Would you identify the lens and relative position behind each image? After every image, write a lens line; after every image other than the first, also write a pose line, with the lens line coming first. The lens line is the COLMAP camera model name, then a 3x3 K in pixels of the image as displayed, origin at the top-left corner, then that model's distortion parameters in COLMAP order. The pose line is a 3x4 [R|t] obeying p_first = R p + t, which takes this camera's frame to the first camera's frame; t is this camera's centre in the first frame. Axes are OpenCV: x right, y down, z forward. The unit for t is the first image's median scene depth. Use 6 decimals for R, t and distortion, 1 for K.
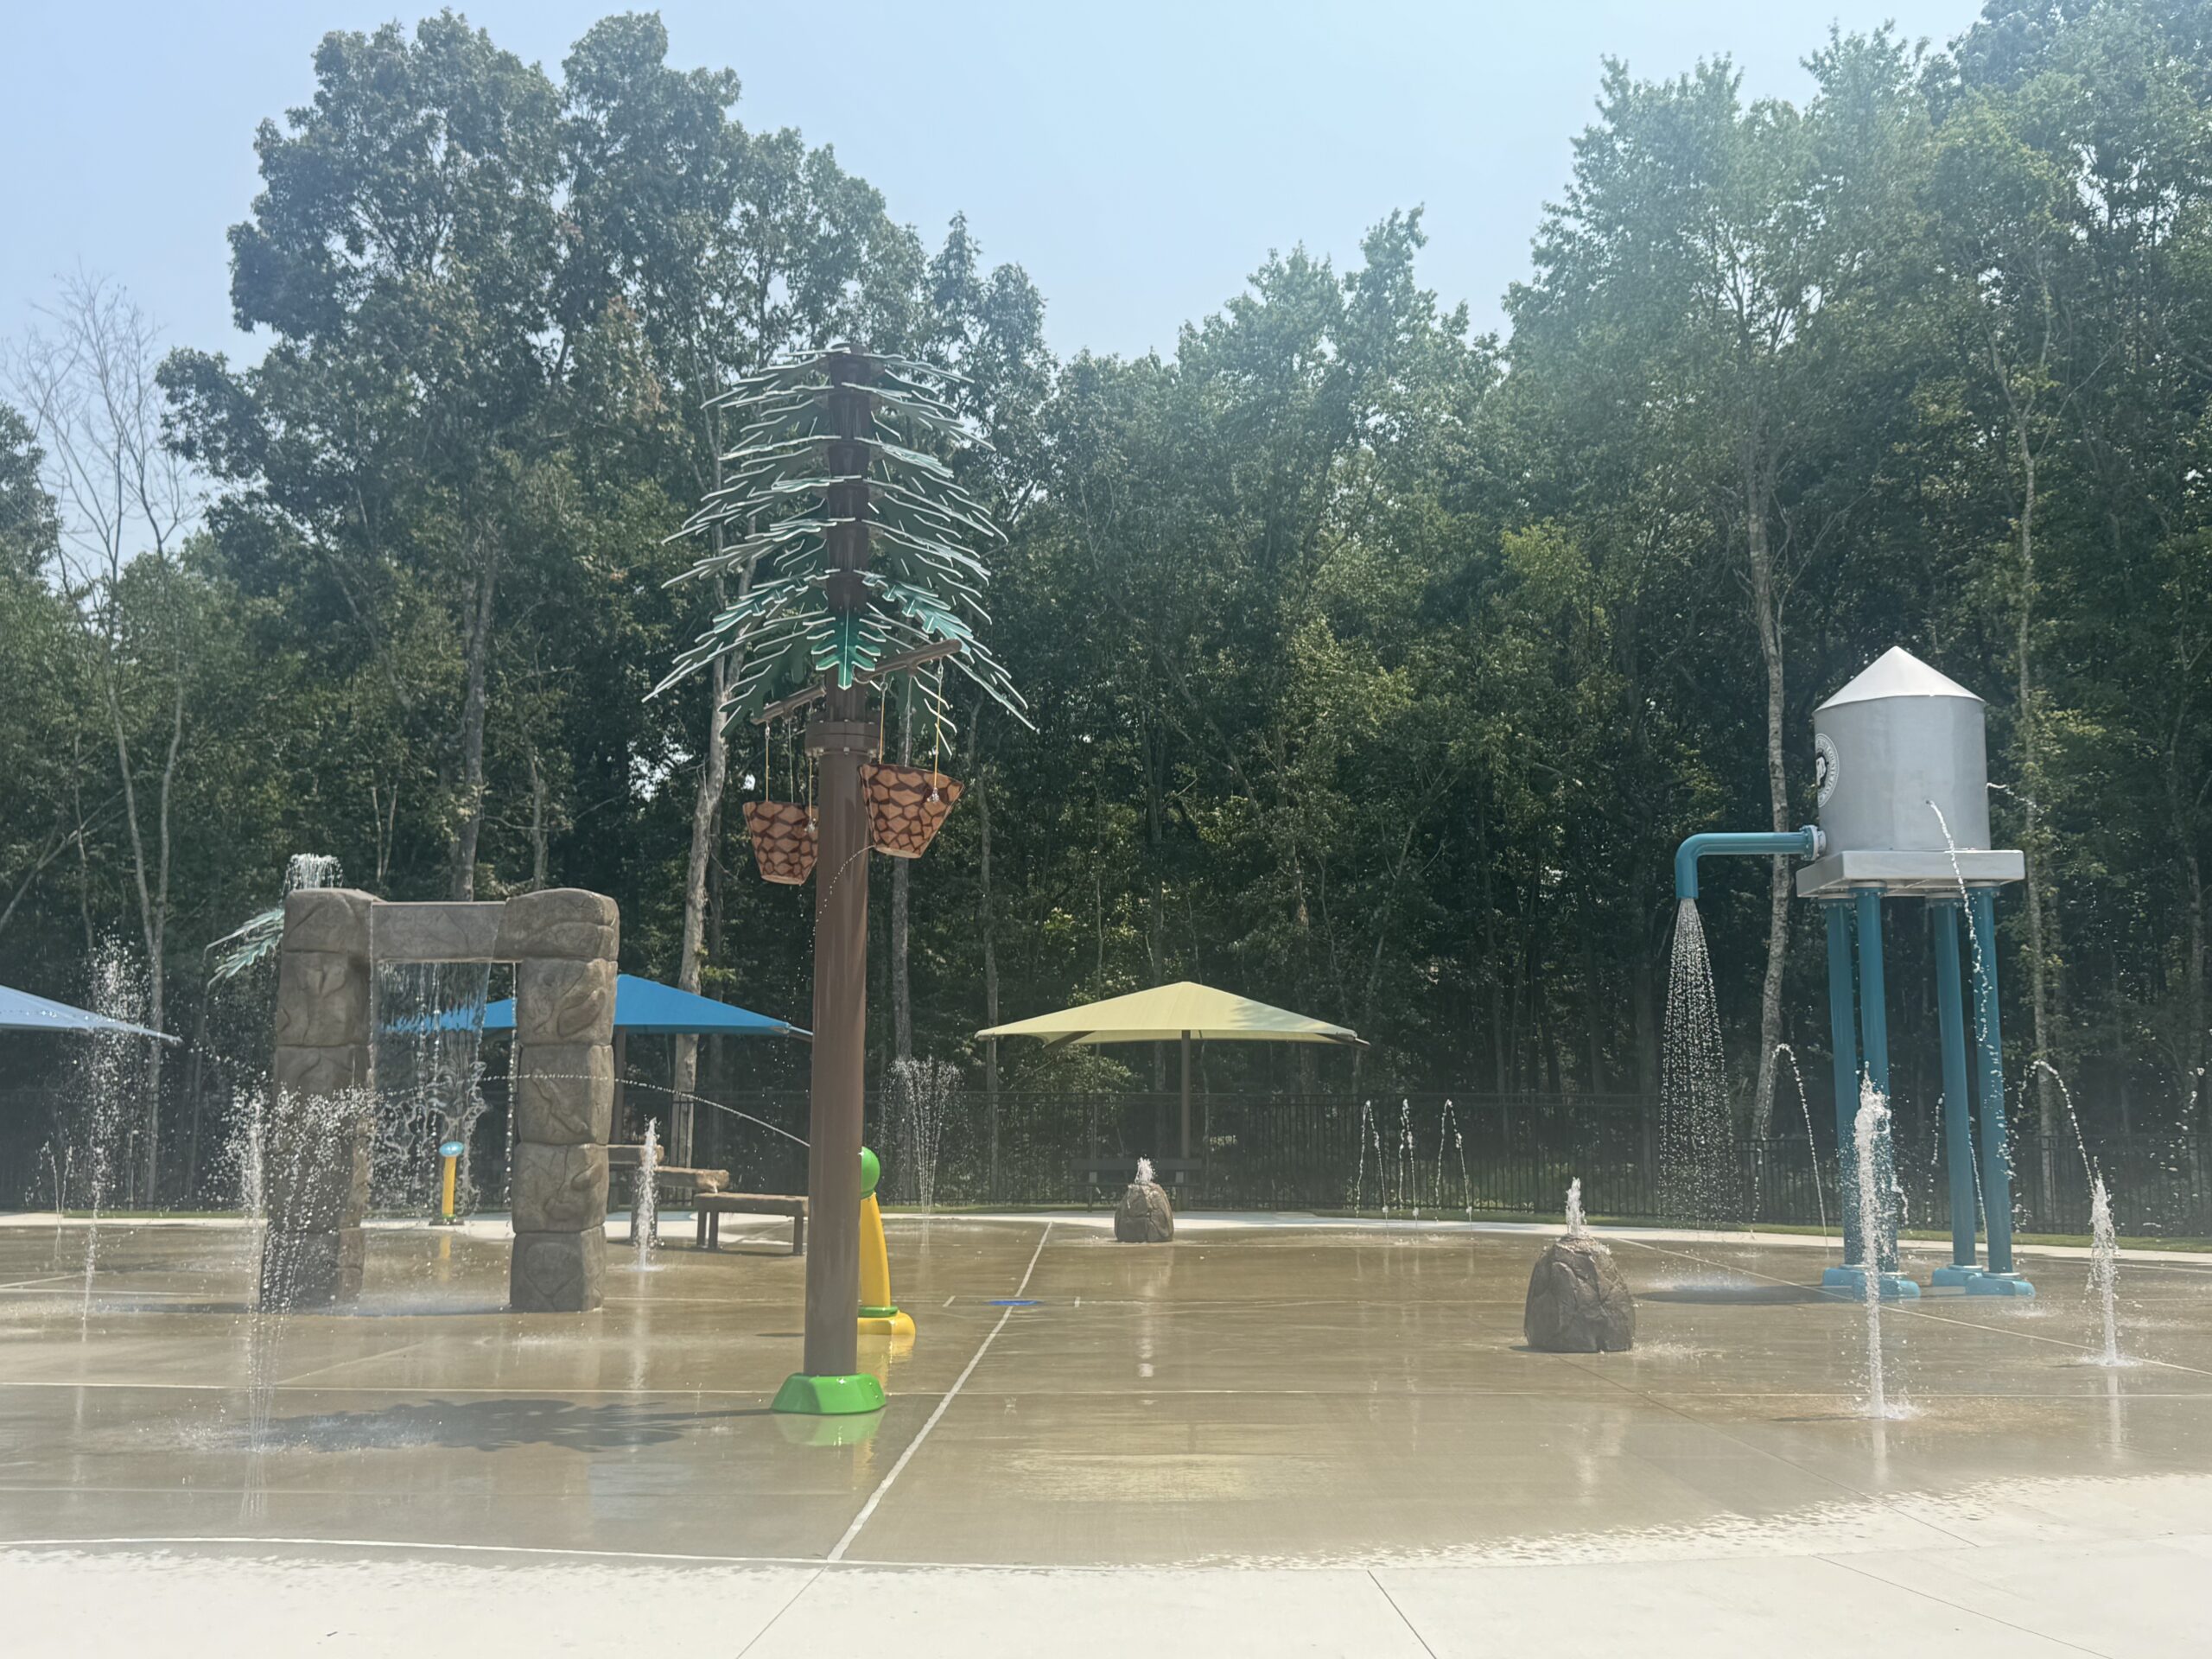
lens RADIAL K [[2322.5, 0, 1106.9], [0, 2322.5, 831.1], [0, 0, 1]] dist [0.004100, 0.000000]
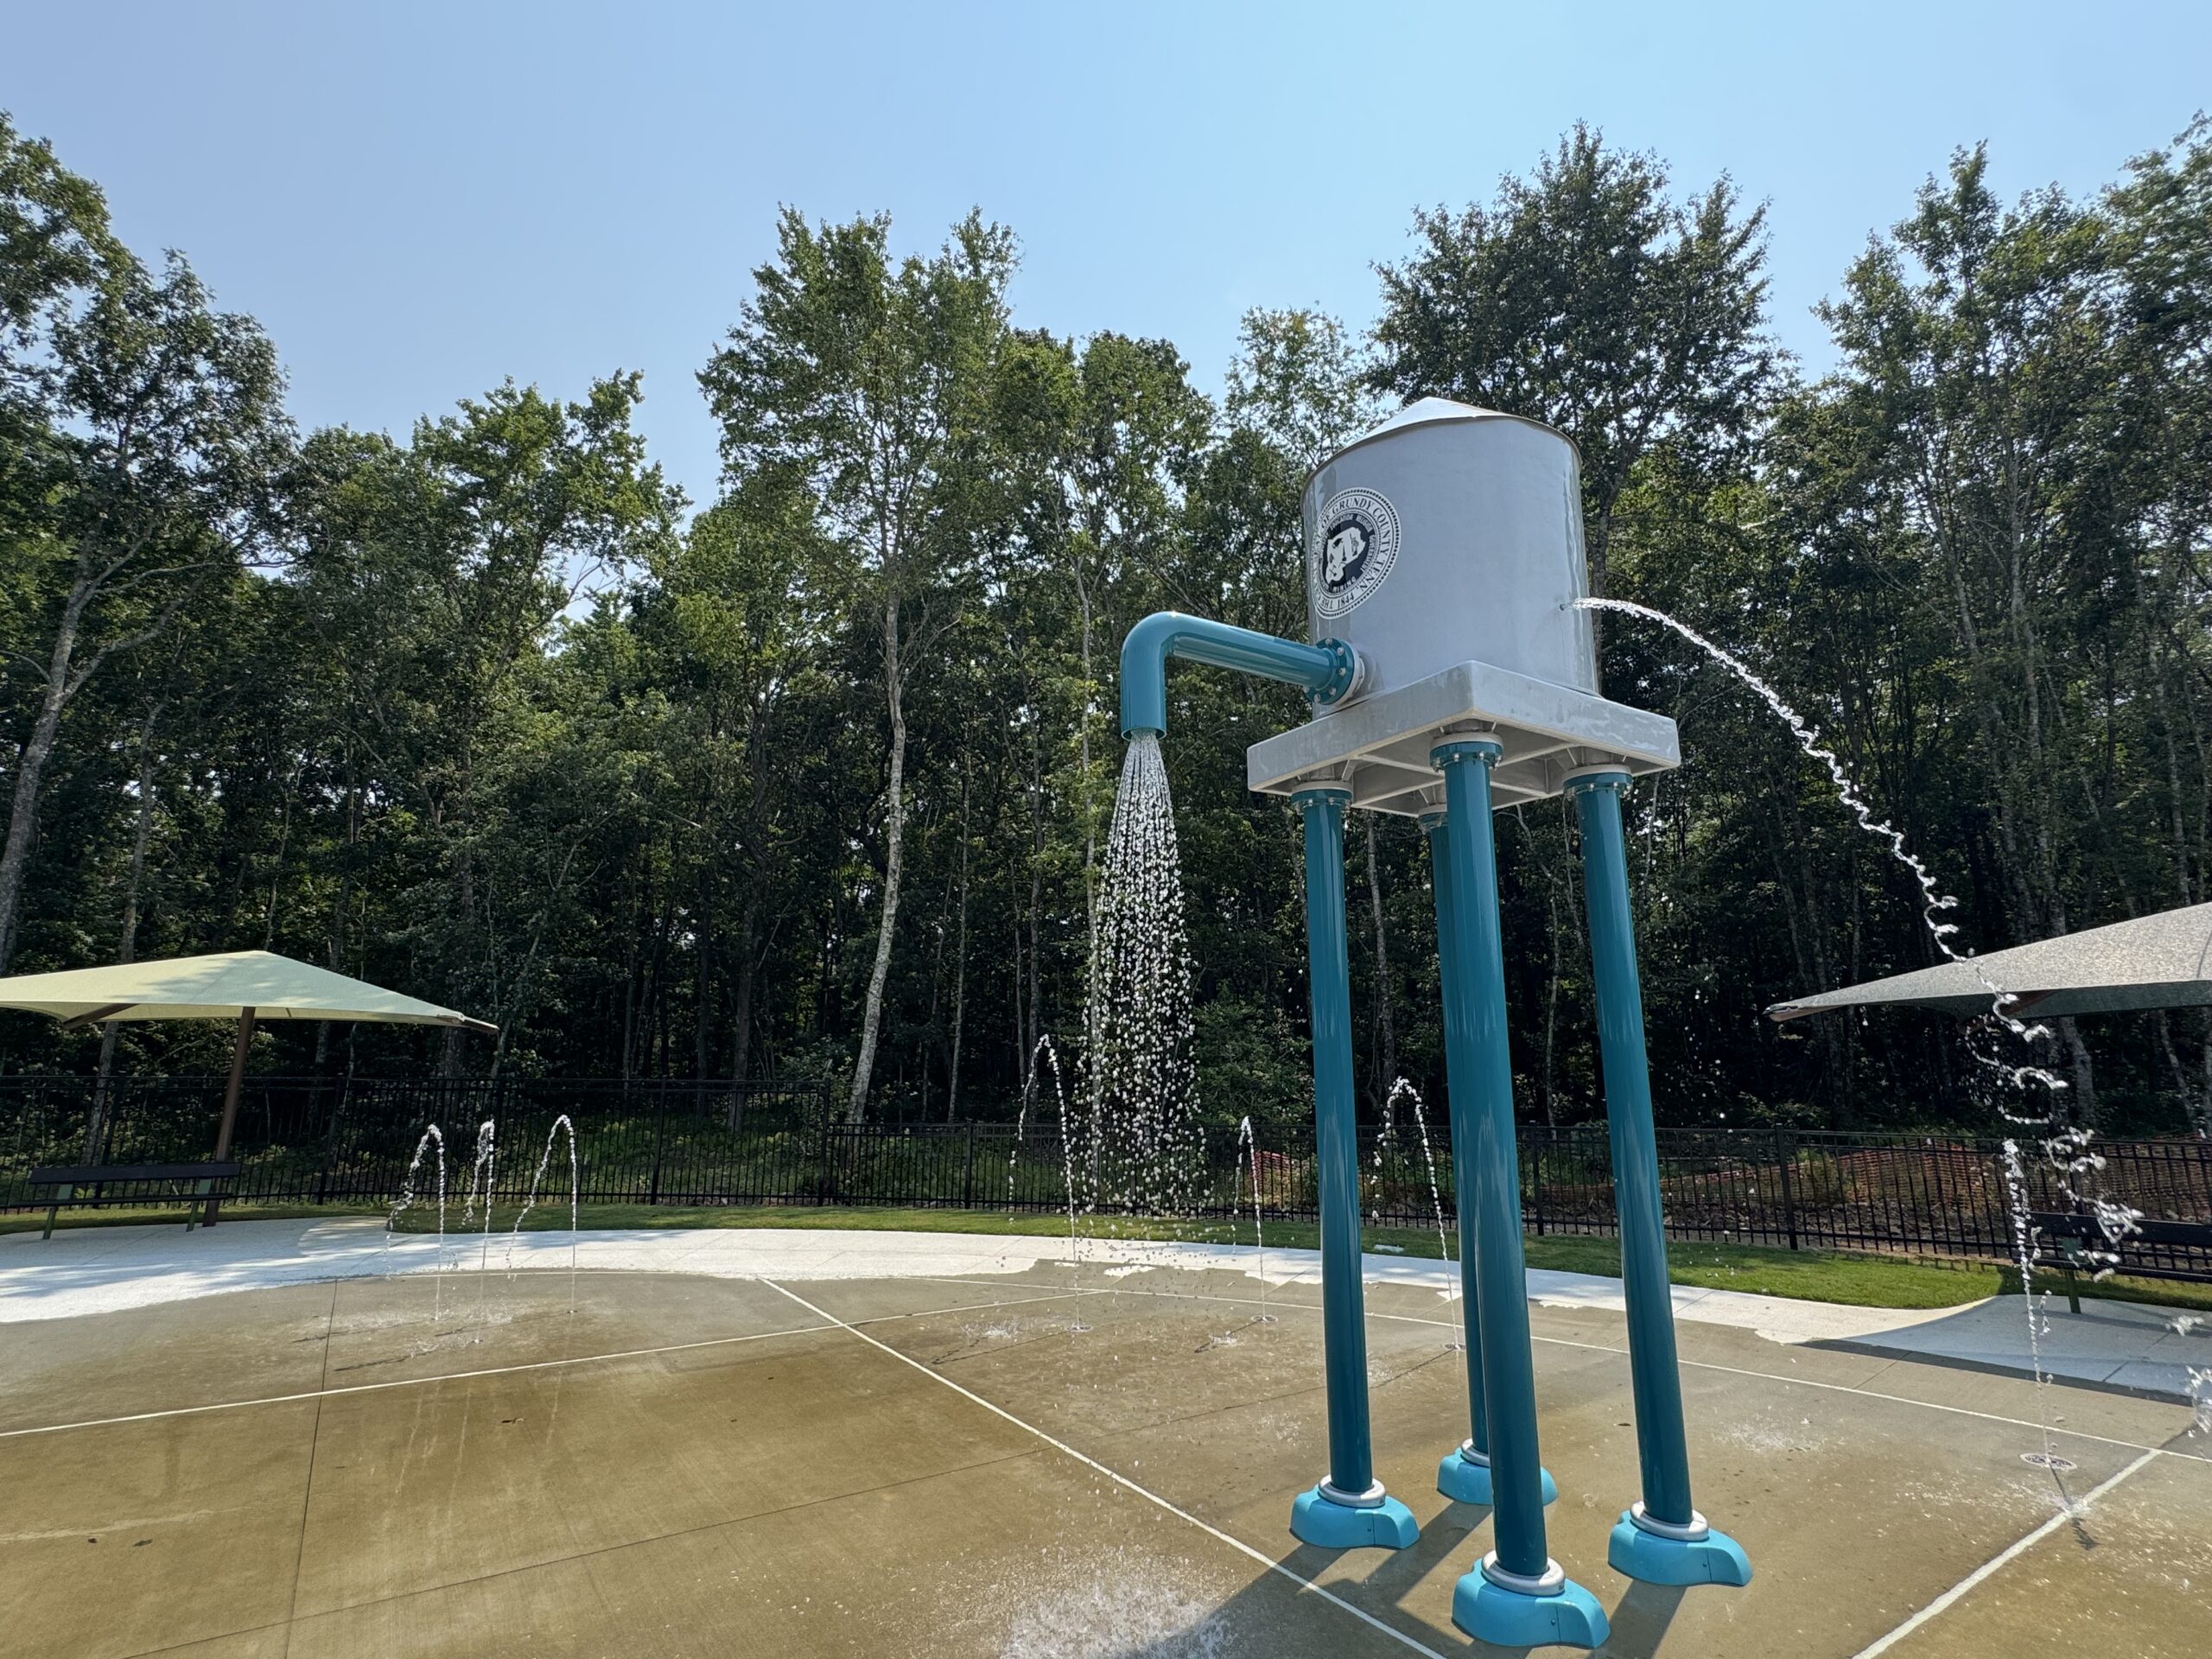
lens RADIAL K [[1082.1, 0, 1090.0], [0, 1082.1, 828.0], [0, 0, 1]] dist [-0.005283, -0.000816]
pose [[0.841718, 0.116294, 0.527244, 0.056762], [-0.067110, 0.991490, -0.111556, 0.032179], [-0.535731, 0.058515, 0.842359, 0.365350]]
